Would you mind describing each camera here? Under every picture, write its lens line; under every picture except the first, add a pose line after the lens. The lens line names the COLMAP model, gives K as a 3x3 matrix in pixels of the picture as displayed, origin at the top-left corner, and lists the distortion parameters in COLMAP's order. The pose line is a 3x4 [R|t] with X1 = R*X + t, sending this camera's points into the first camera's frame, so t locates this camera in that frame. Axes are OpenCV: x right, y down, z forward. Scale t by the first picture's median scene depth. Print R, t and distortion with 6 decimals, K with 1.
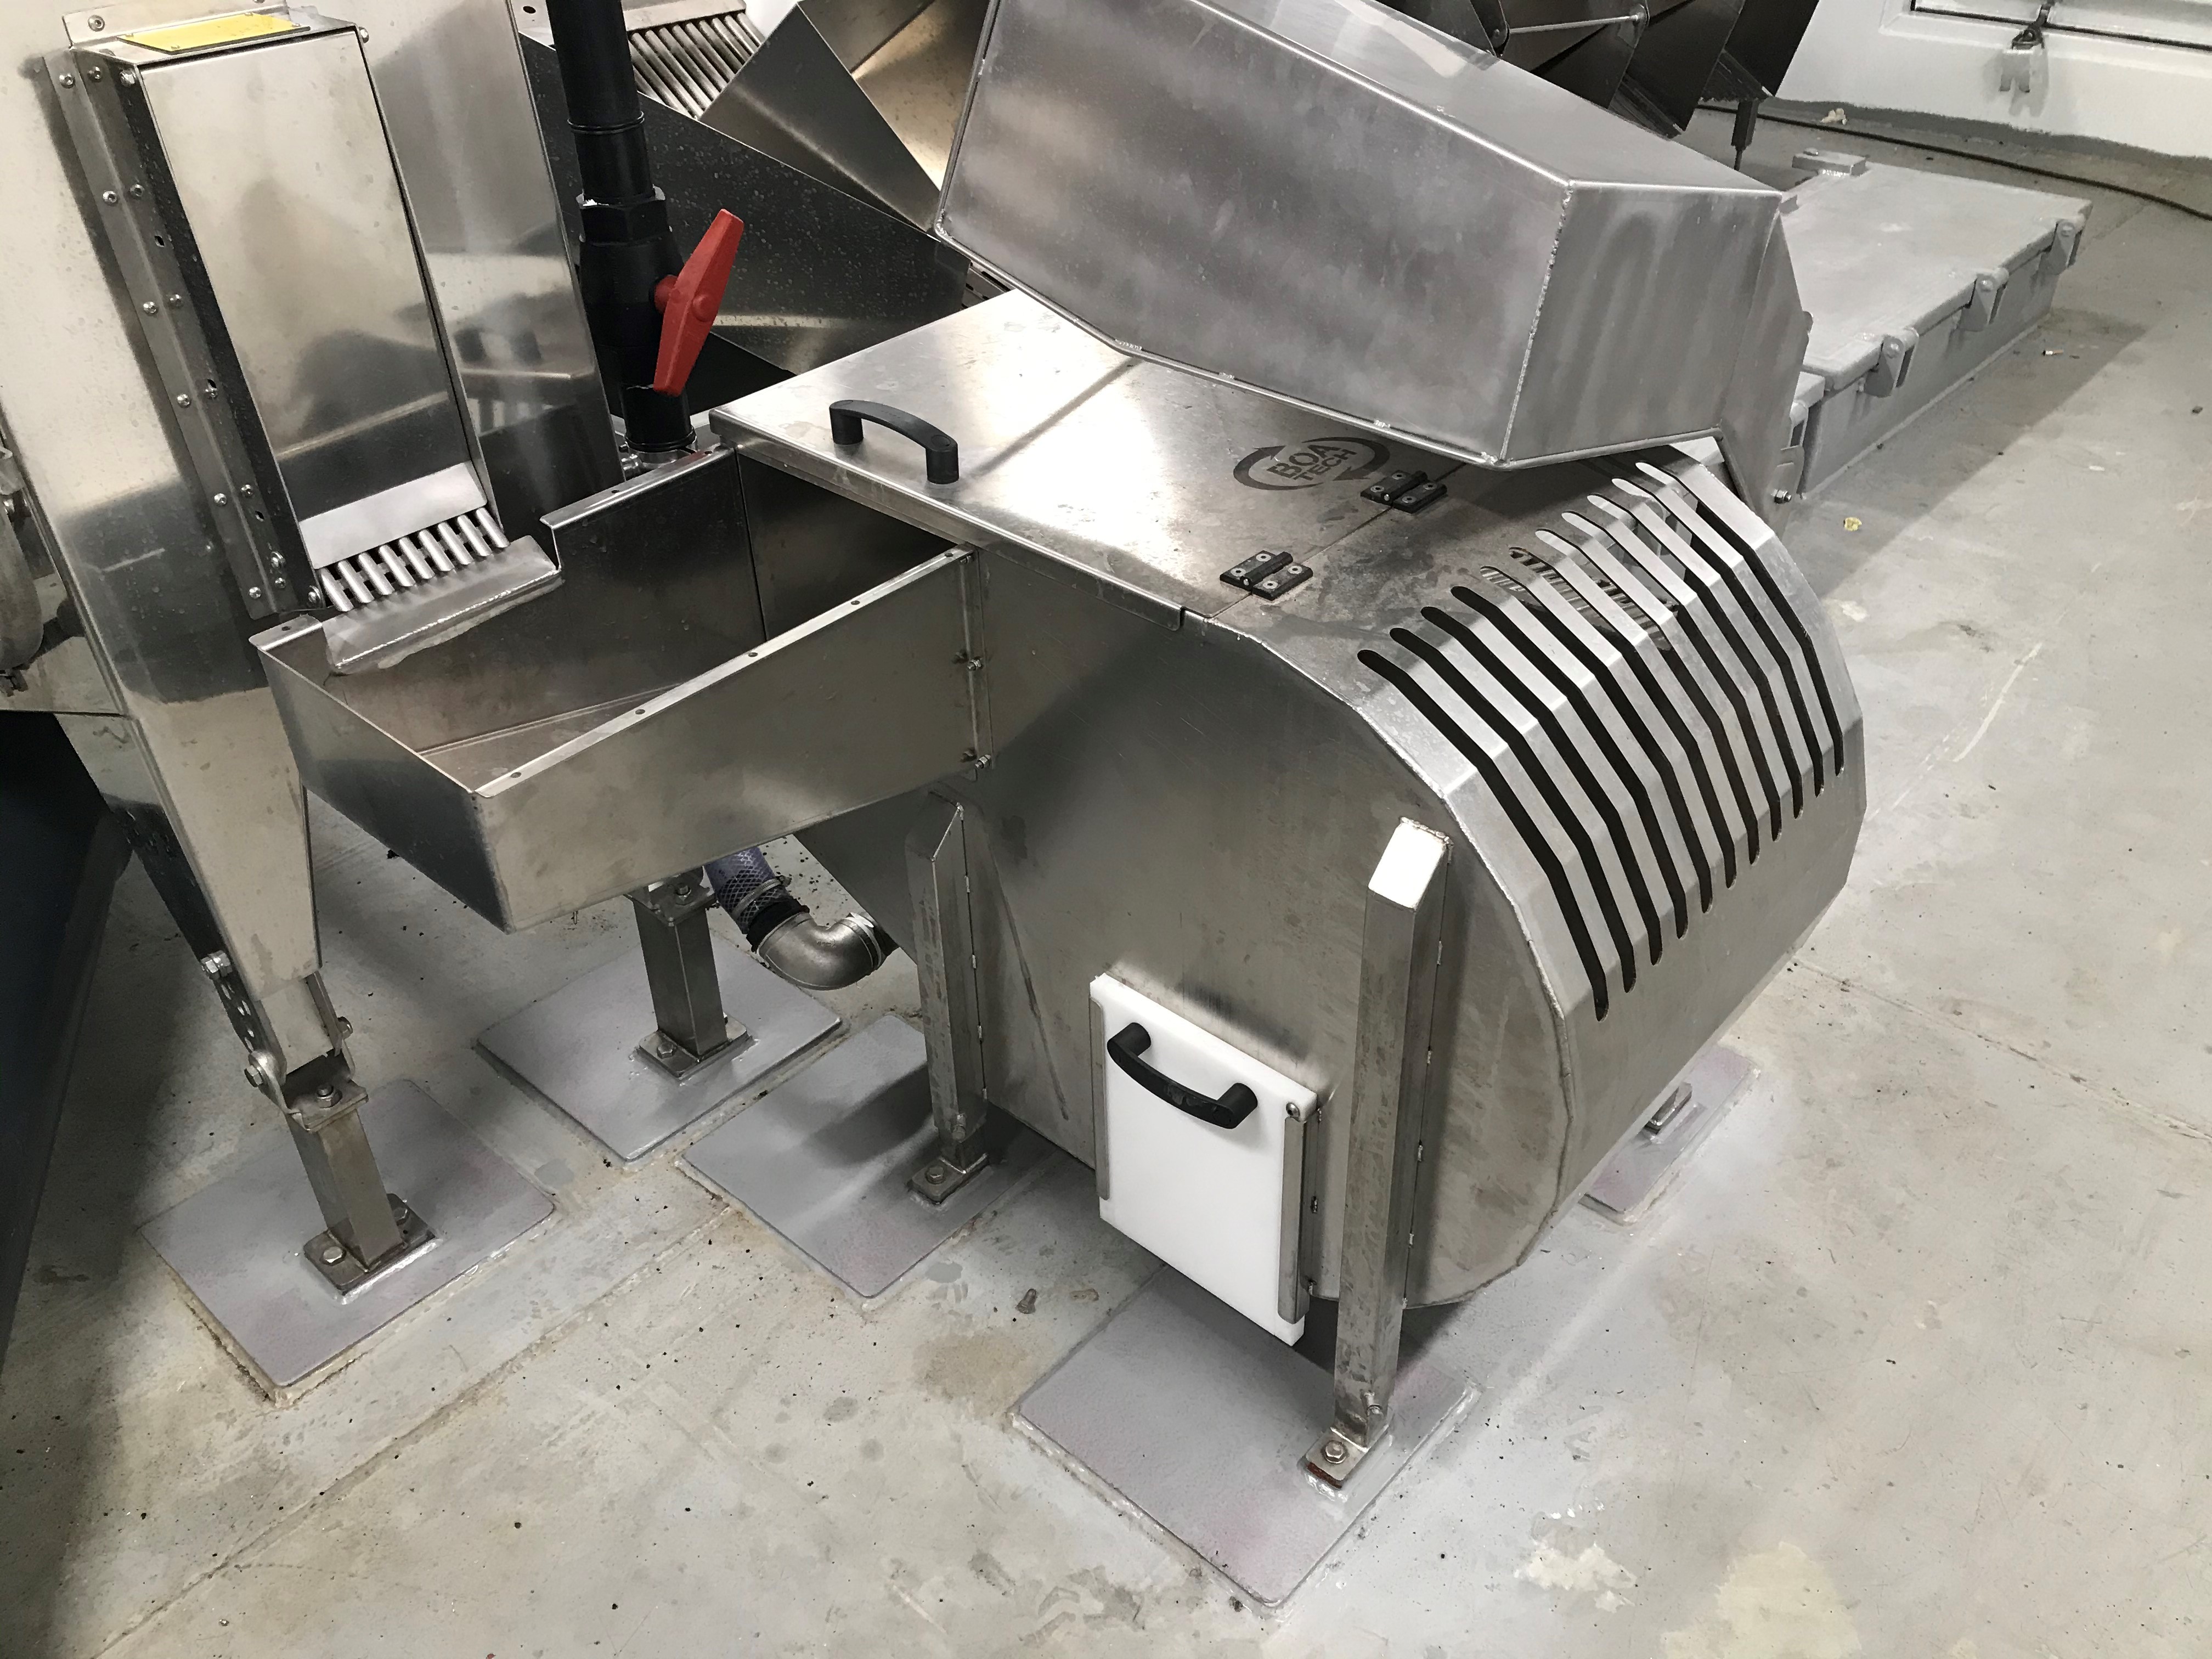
lens RADIAL K [[1801.8, 0, 1104.6], [0, 1801.8, 805.0], [0, 0, 1]] dist [0.047331, -0.048641]
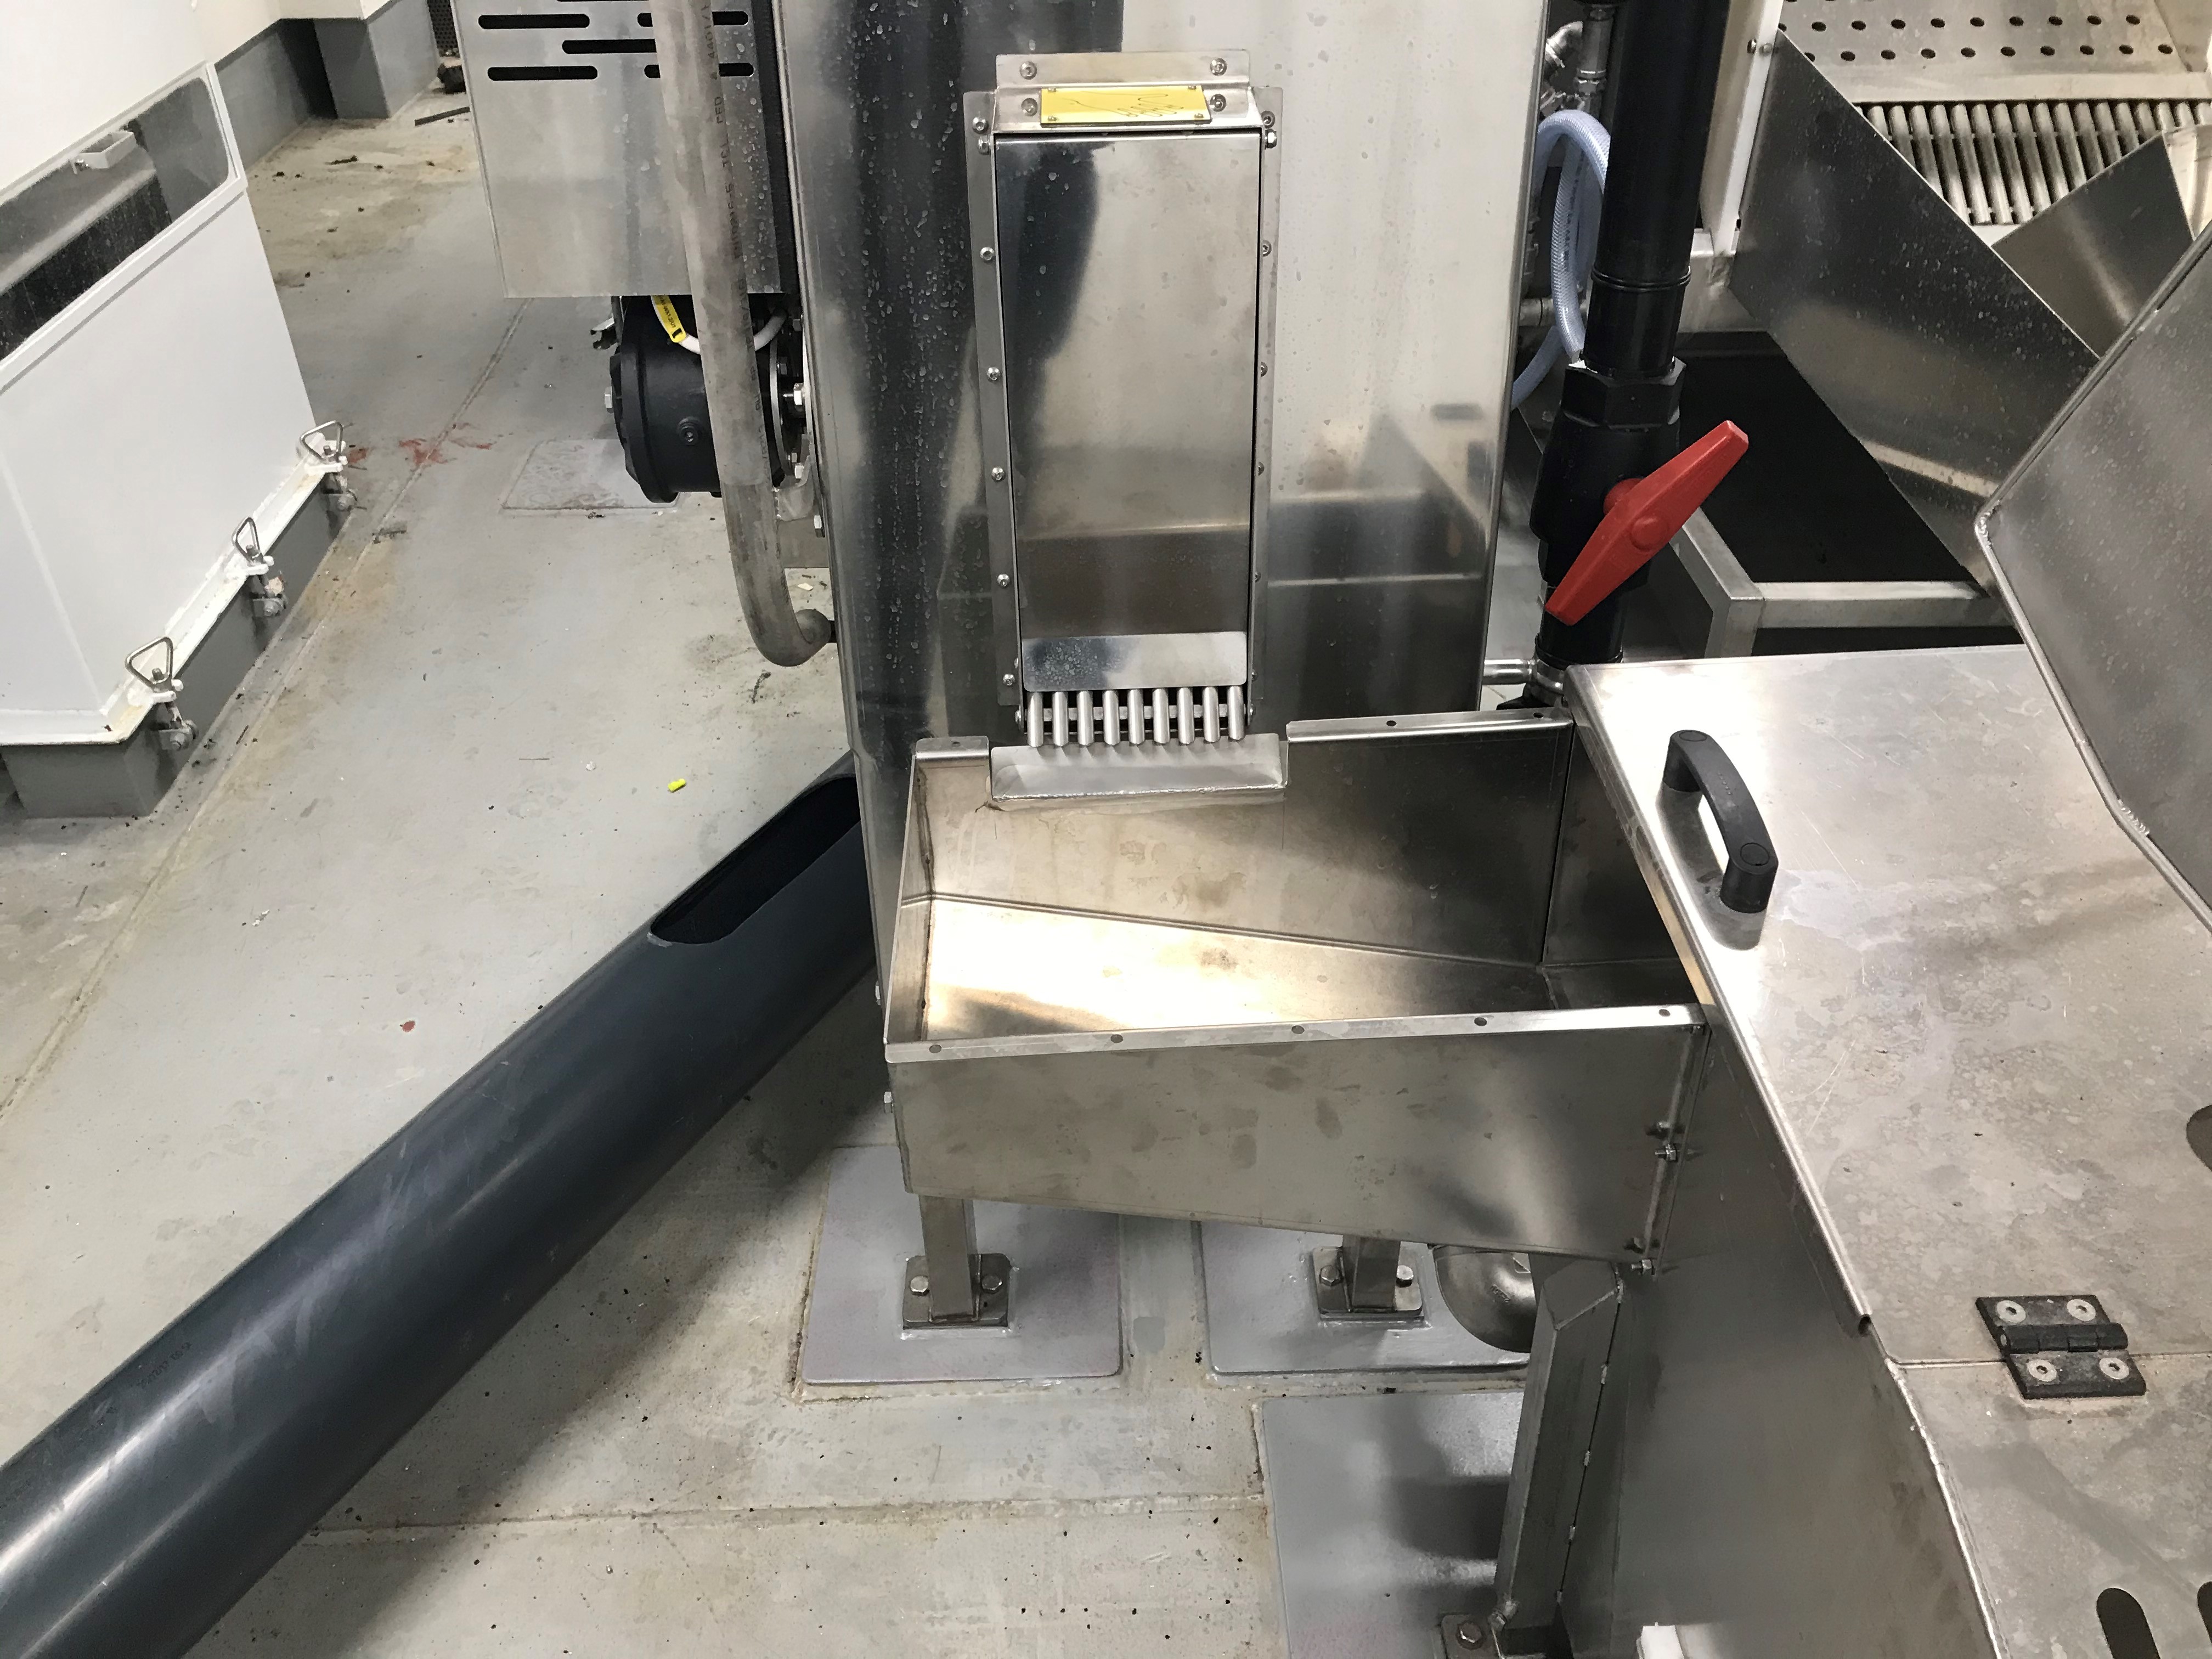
lens RADIAL K [[1808.3, 0, 1108.7], [0, 1808.3, 820.9], [0, 0, 1]] dist [0.054119, -0.060391]
pose [[0.687595, 0.429329, -0.585568, 0.132449], [-0.408866, 0.895388, 0.176378, -0.224404], [0.600034, 0.118143, 0.791202, 0.292951]]
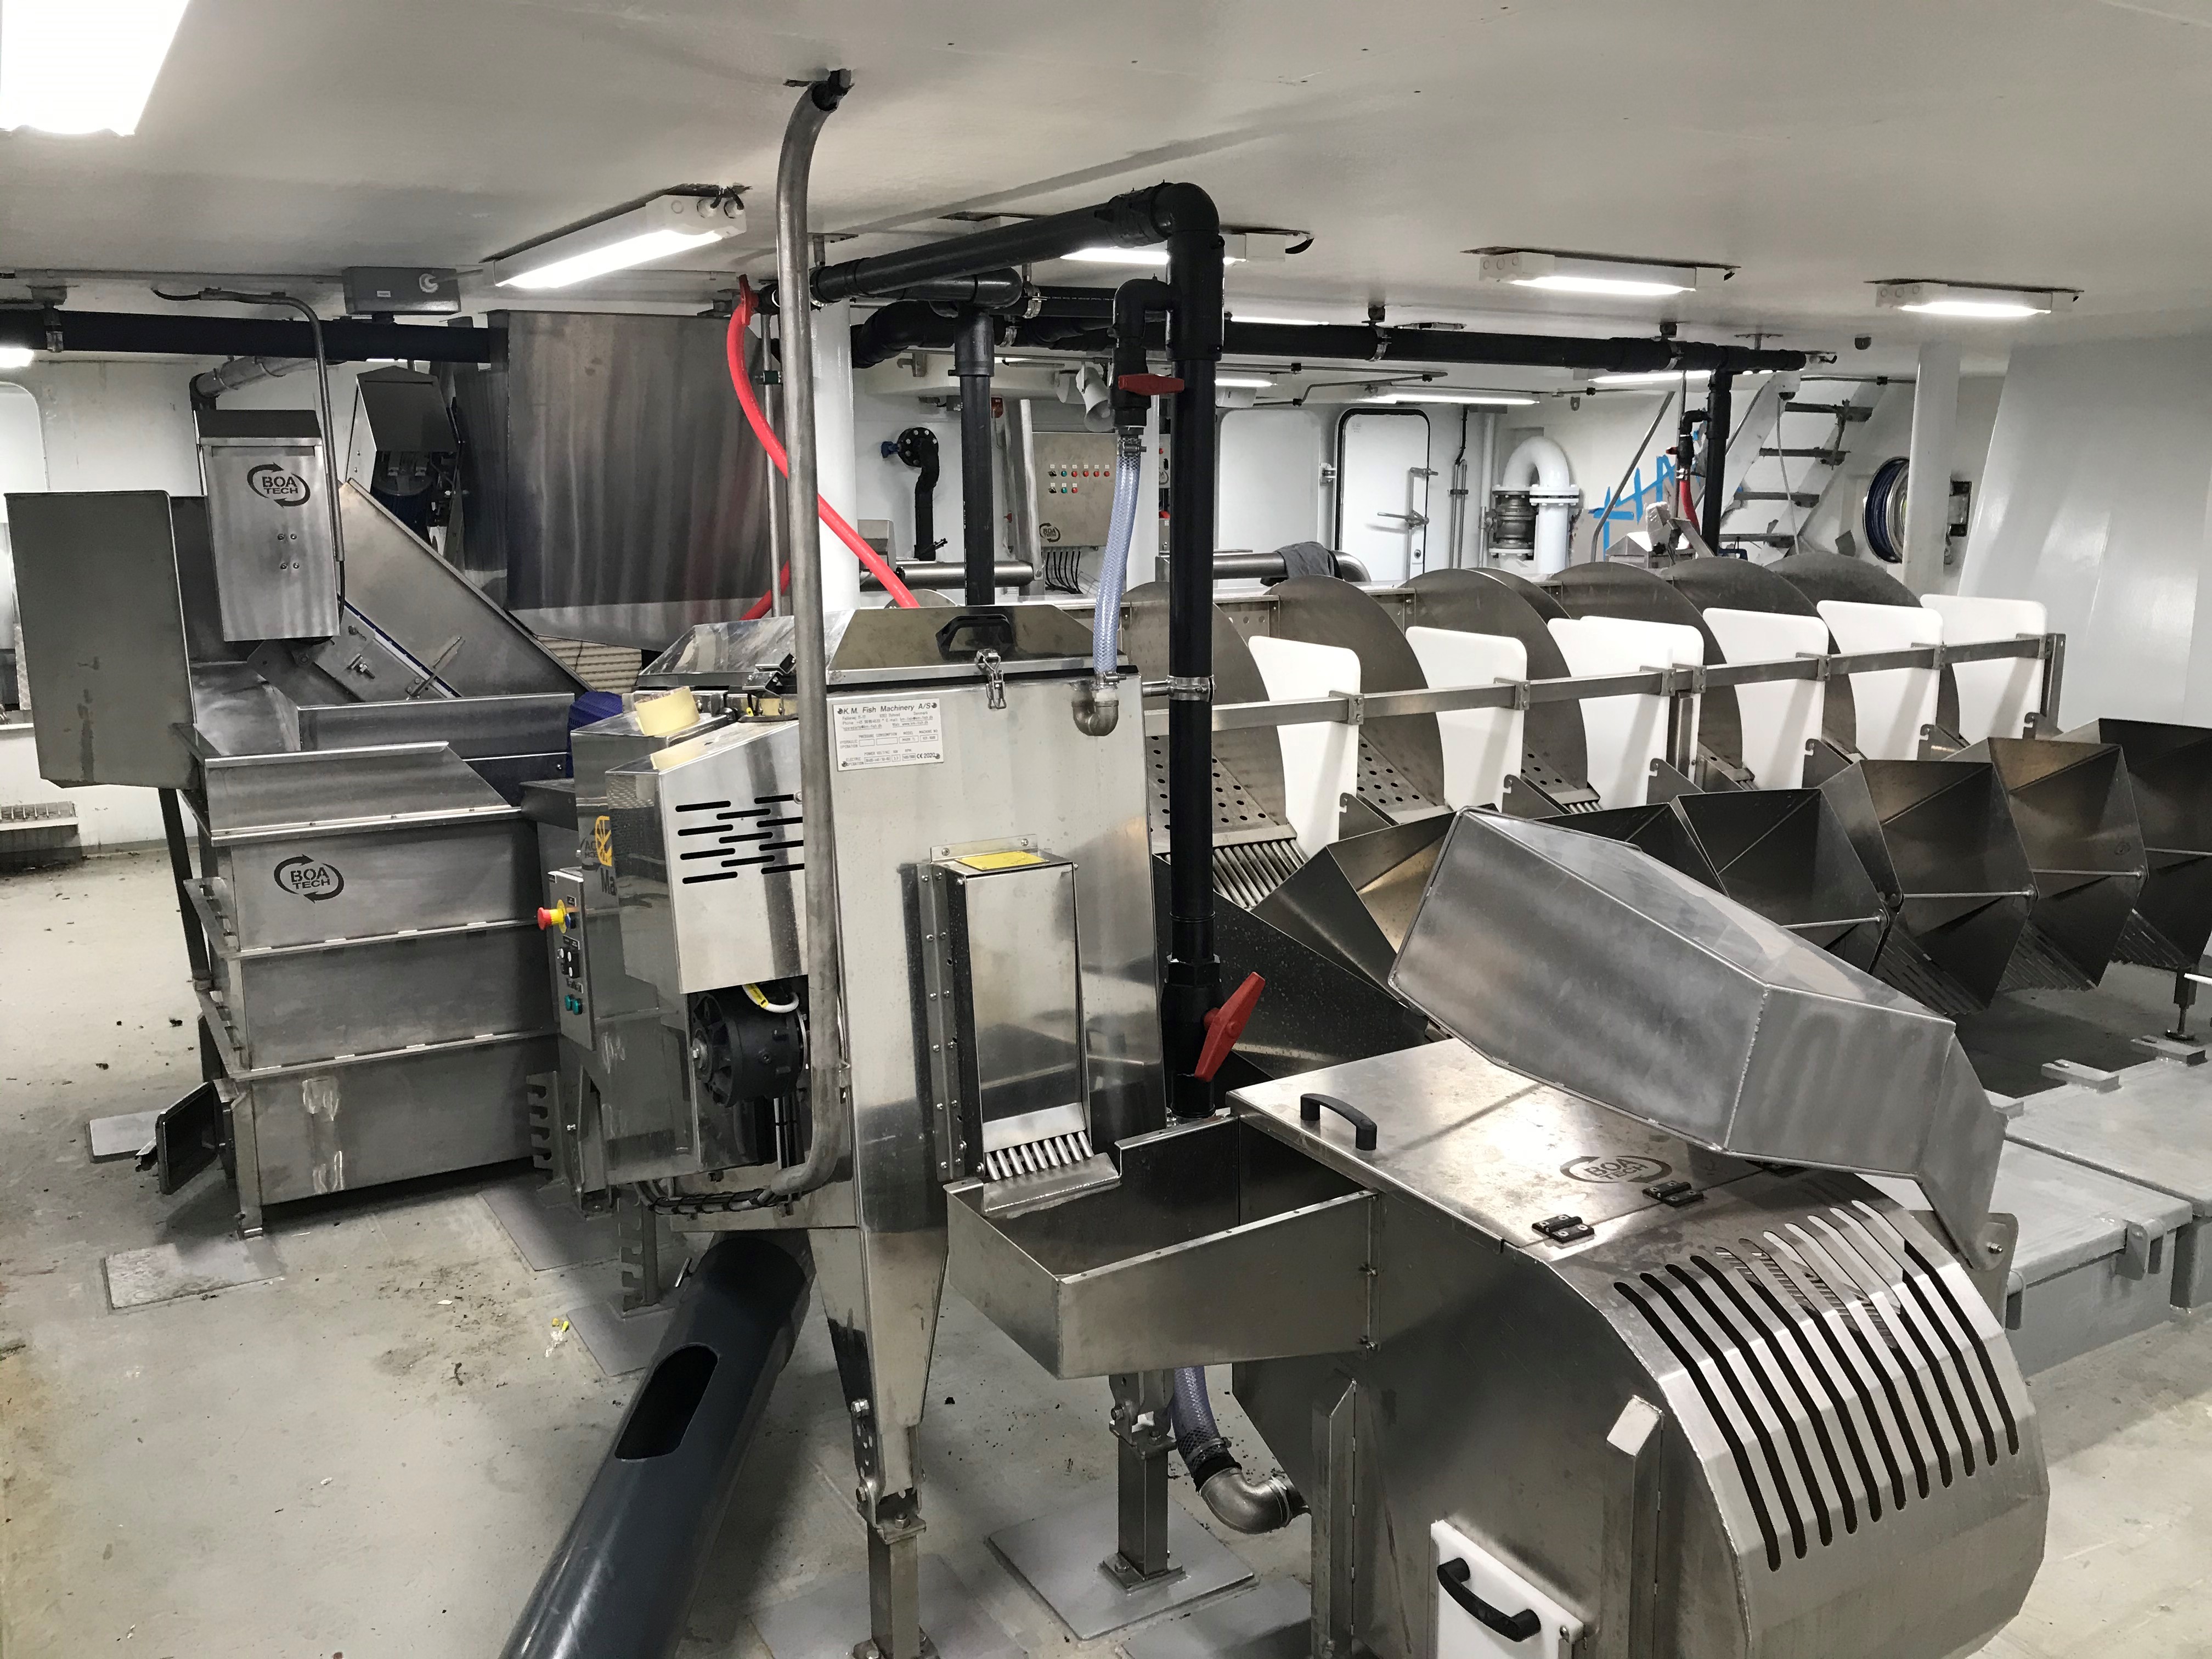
lens RADIAL K [[1808.3, 0, 1108.7], [0, 1808.3, 820.9], [0, 0, 1]] dist [0.054119, -0.060391]
pose [[0.955385, 0.068924, -0.287208, 0.124178], [-0.176340, 0.913176, -0.367443, 0.169761], [0.236946, 0.401695, 0.884589, -0.530889]]
